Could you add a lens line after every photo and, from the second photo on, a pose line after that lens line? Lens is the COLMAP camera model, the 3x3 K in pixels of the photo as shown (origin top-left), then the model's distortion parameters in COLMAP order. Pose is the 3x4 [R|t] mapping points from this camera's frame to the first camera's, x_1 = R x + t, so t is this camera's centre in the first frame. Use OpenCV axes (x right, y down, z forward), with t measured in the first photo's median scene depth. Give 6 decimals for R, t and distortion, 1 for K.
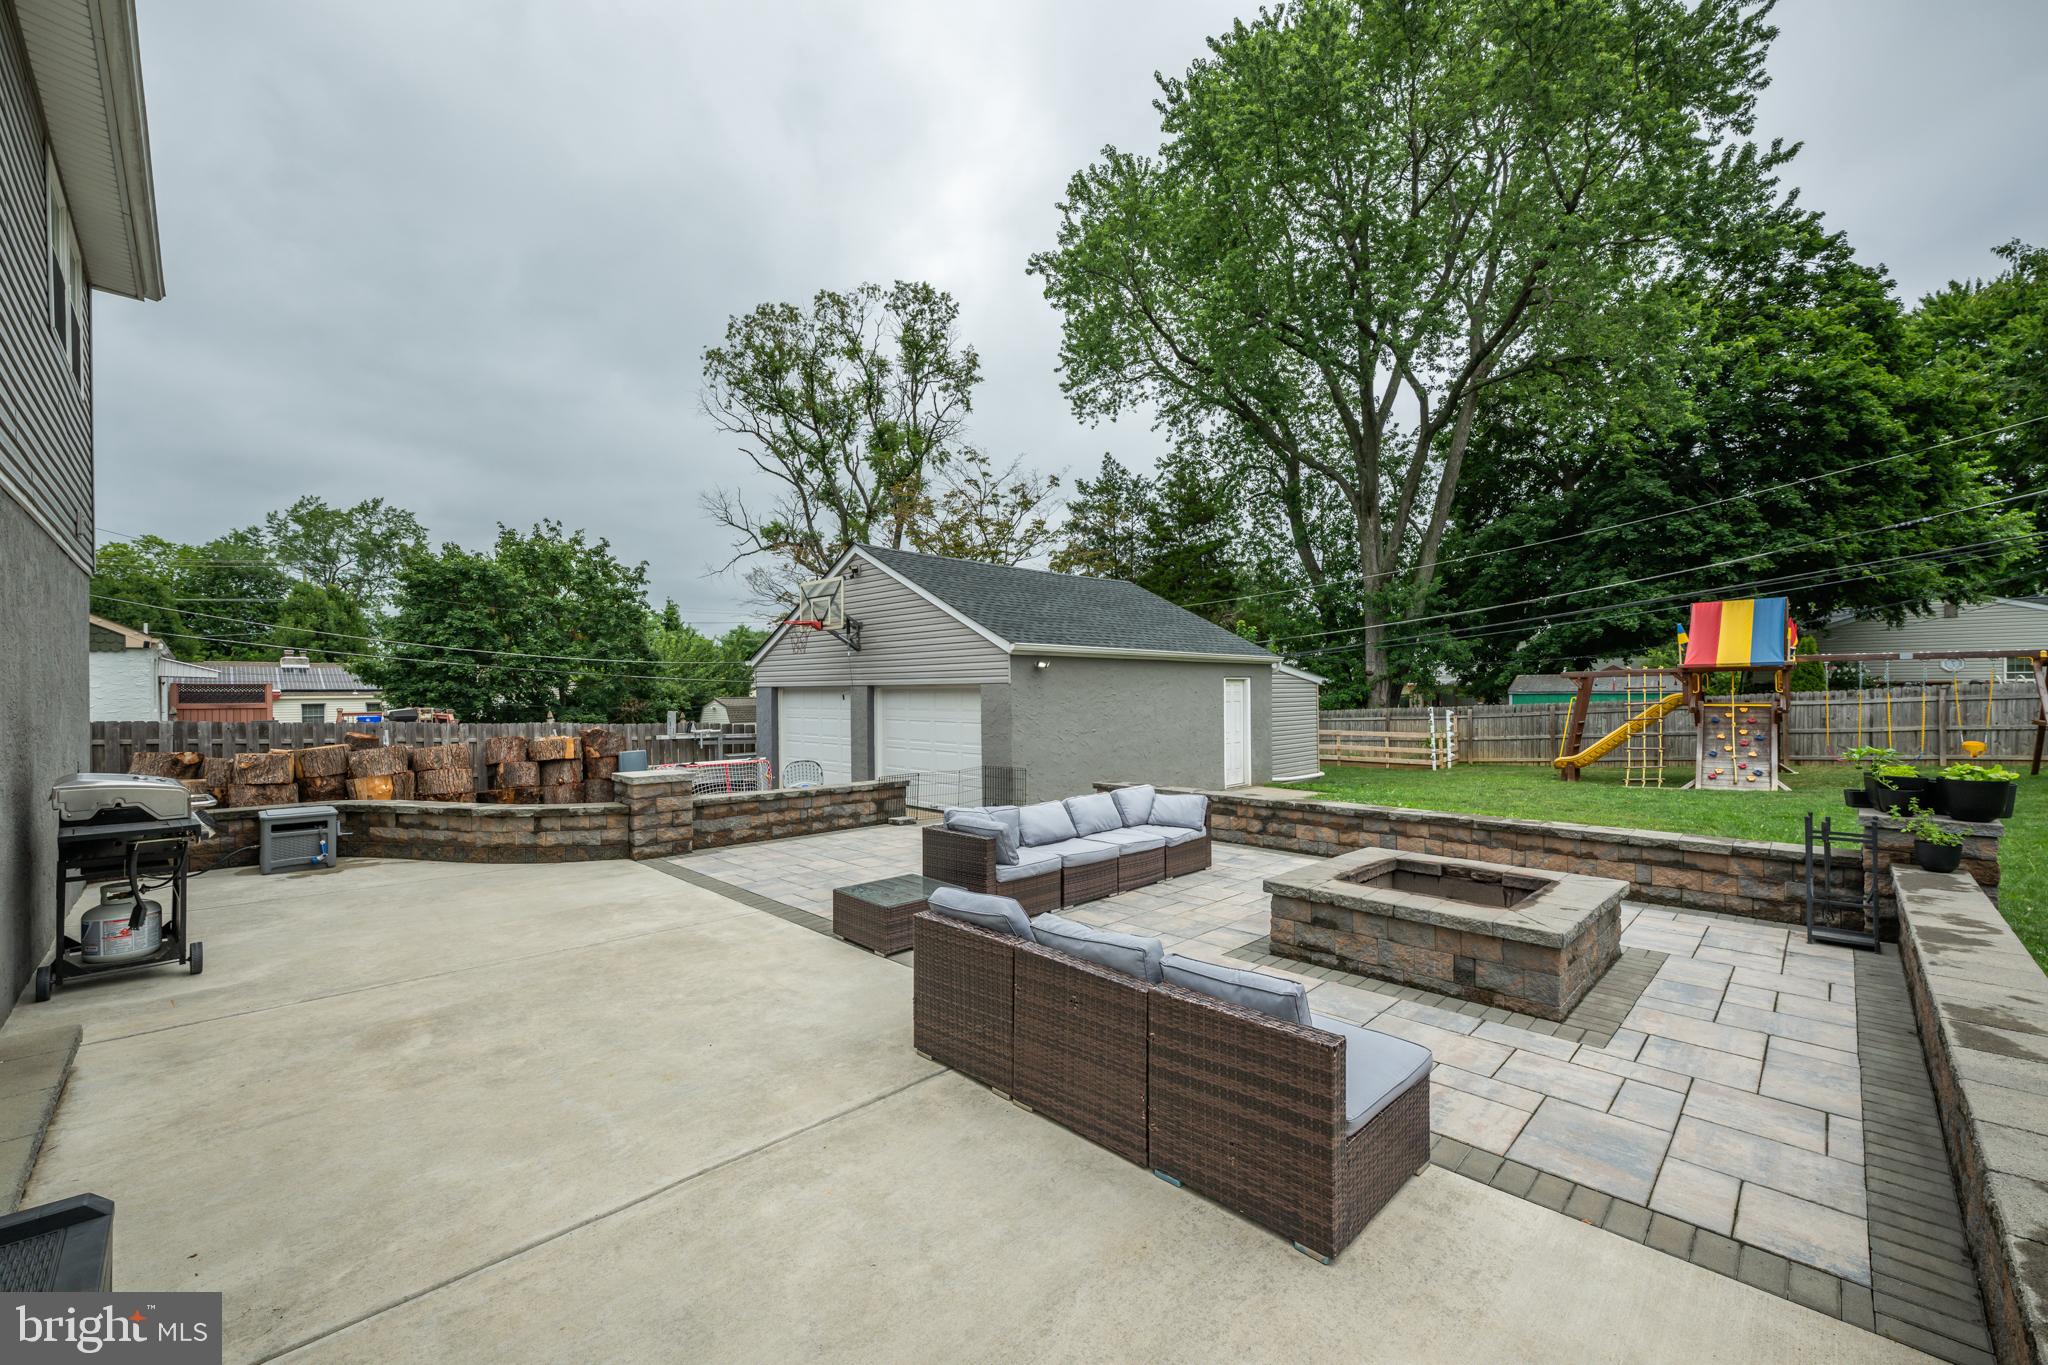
lens RADIAL K [[809.7, 0, 1029.3], [0, 809.7, 688.0], [0, 0, 1]] dist [0.001743, -0.000852]
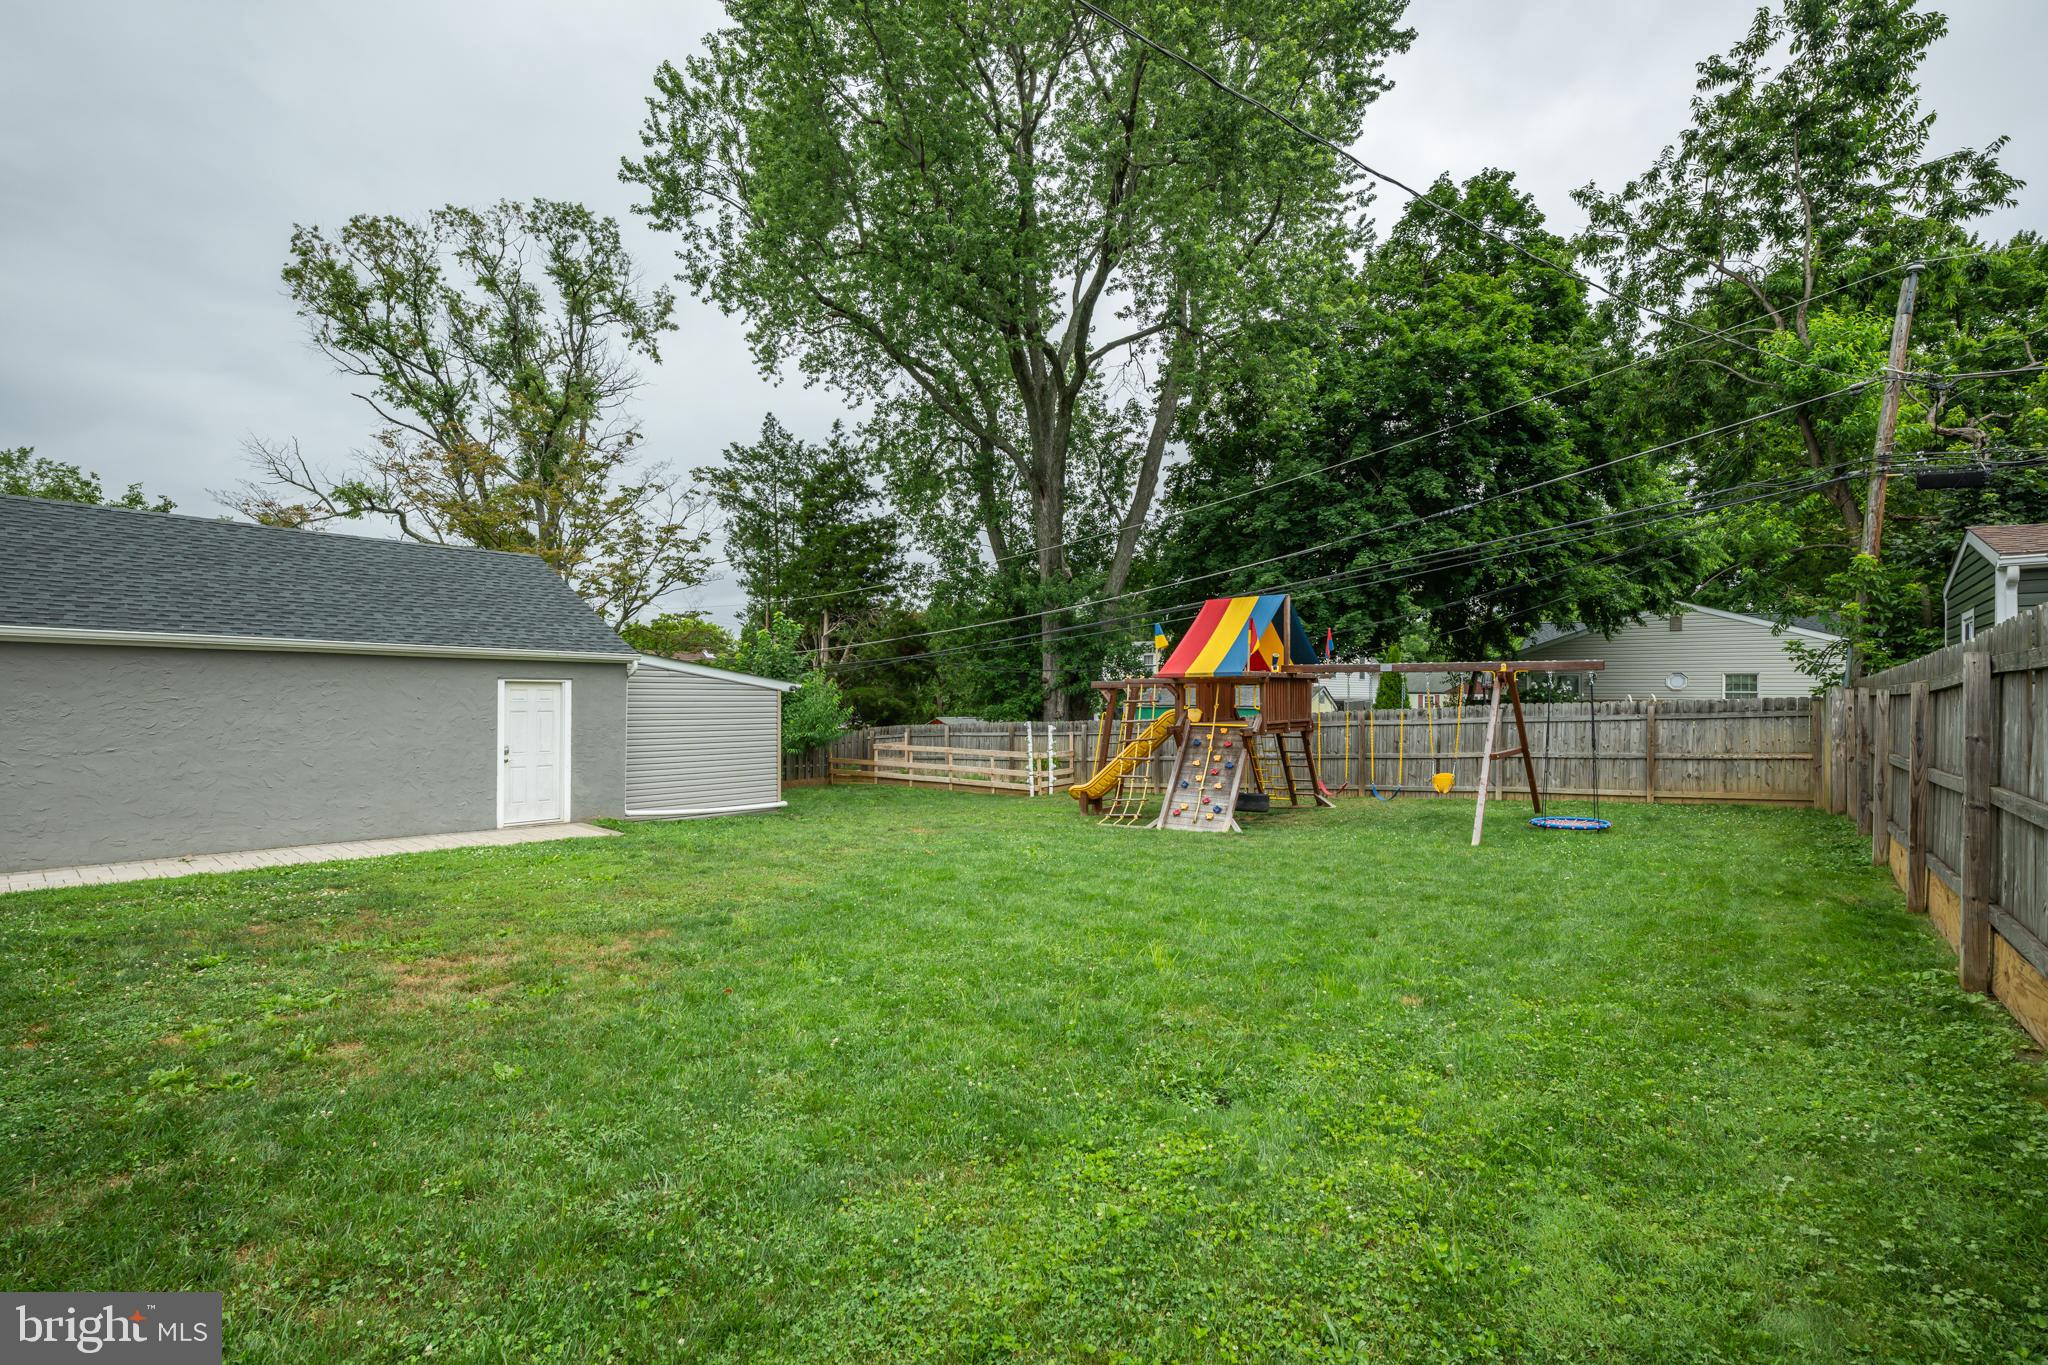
lens RADIAL K [[873.0, 0, 1021.6], [0, 873.0, 693.2], [0, 0, 1]] dist [0.001401, 0.000821]
pose [[0.995855, 0.016192, 0.089503, 0.603364], [-0.016158, 0.999869, -0.001103, -0.006168], [-0.089509, -0.000347, 0.995986, 0.148943]]
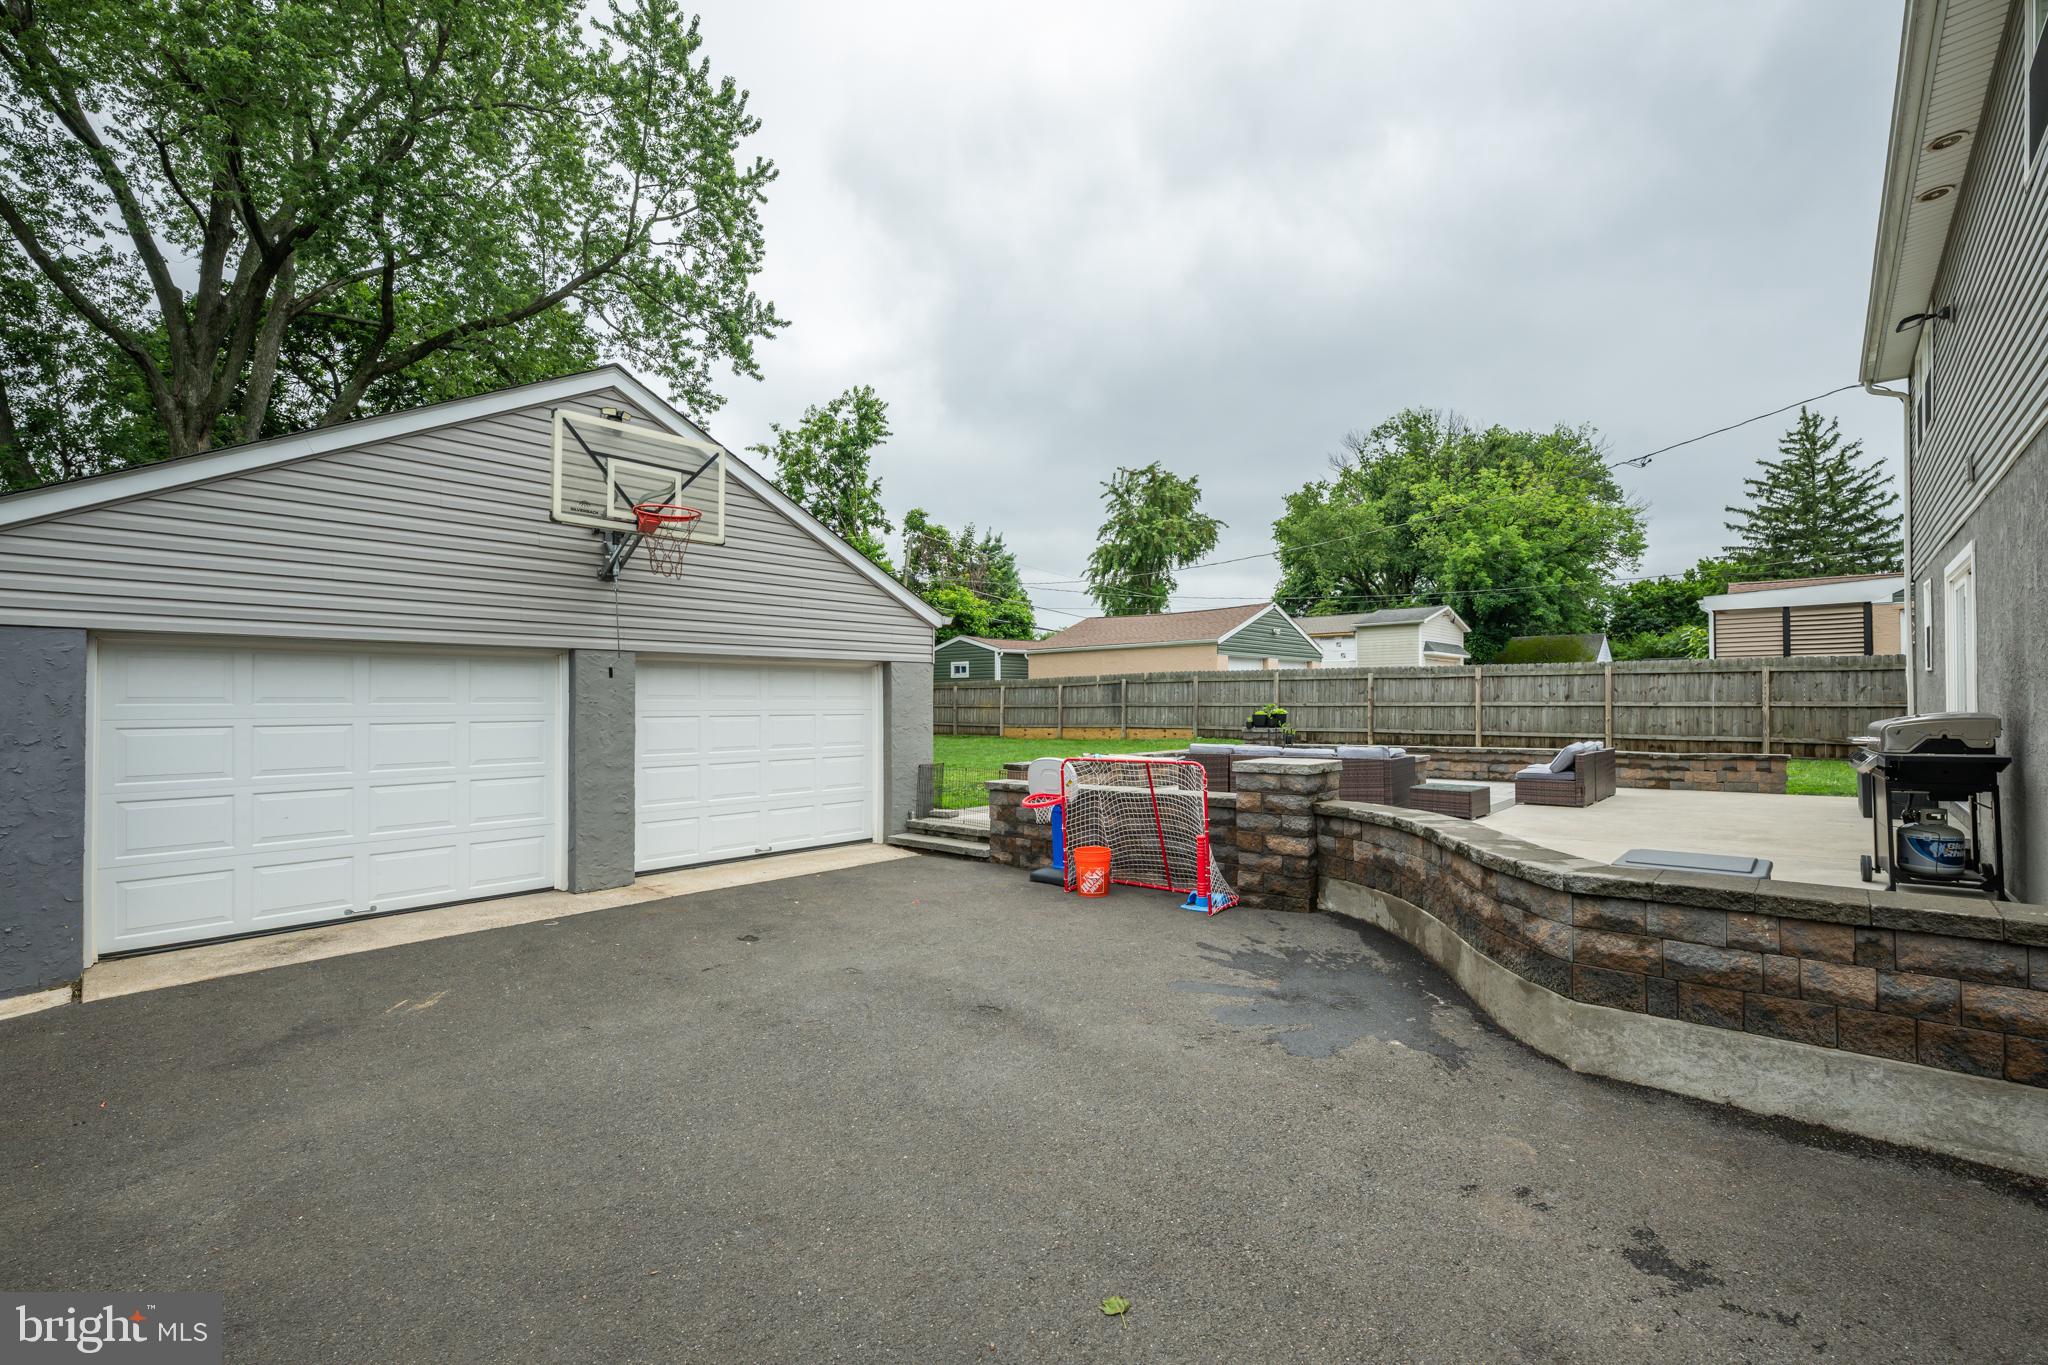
lens RADIAL K [[873.0, 0, 1030.8], [0, 873.0, 686.2], [0, 0, 1]] dist [0.001401, 0.000821]
pose [[-0.040255, 0.024406, 0.998891, -0.626413], [0.002532, 0.999701, -0.024324, 0.026548], [-0.999186, 0.001550, -0.040304, 0.628595]]
